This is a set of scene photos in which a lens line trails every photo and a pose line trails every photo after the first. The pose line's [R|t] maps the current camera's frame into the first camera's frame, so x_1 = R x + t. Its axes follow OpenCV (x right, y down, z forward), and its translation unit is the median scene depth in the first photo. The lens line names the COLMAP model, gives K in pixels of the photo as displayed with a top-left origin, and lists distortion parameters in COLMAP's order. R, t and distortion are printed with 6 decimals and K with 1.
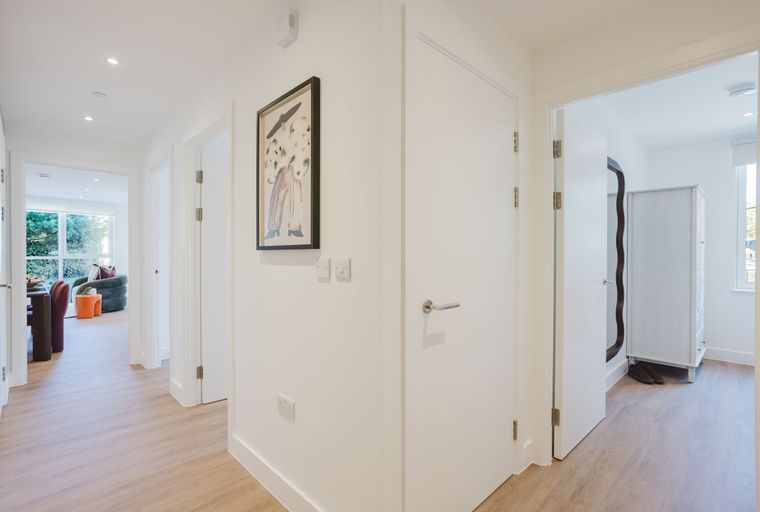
lens RADIAL K [[363.0, 0, 380.0], [0, 363.0, 256.0], [0, 0, 1]] dist [-0.003040, 0.001257]
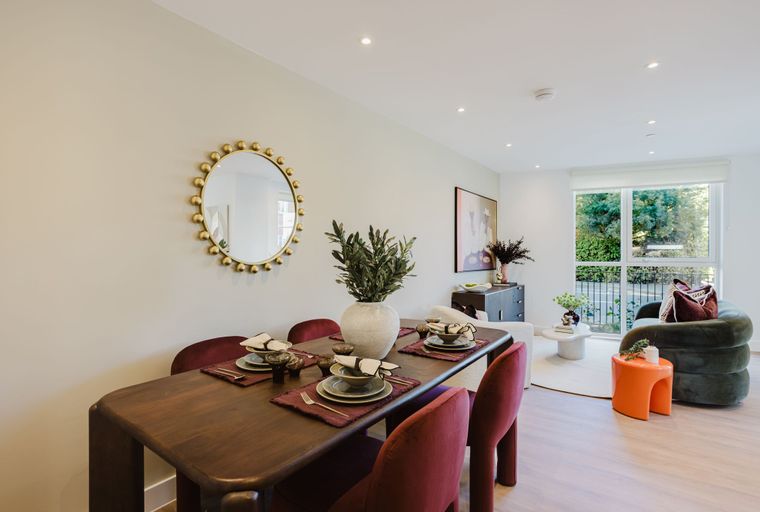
lens RADIAL K [[382.2, 0, 380.0], [0, 382.2, 256.0], [0, 0, 1]] dist [0.004040, 0.001329]
pose [[0.172627, 0.000398, -0.984987, -0.369705], [-0.008330, 0.999965, -0.001056, -0.008011], [0.984952, 0.008388, 0.172624, 0.550249]]
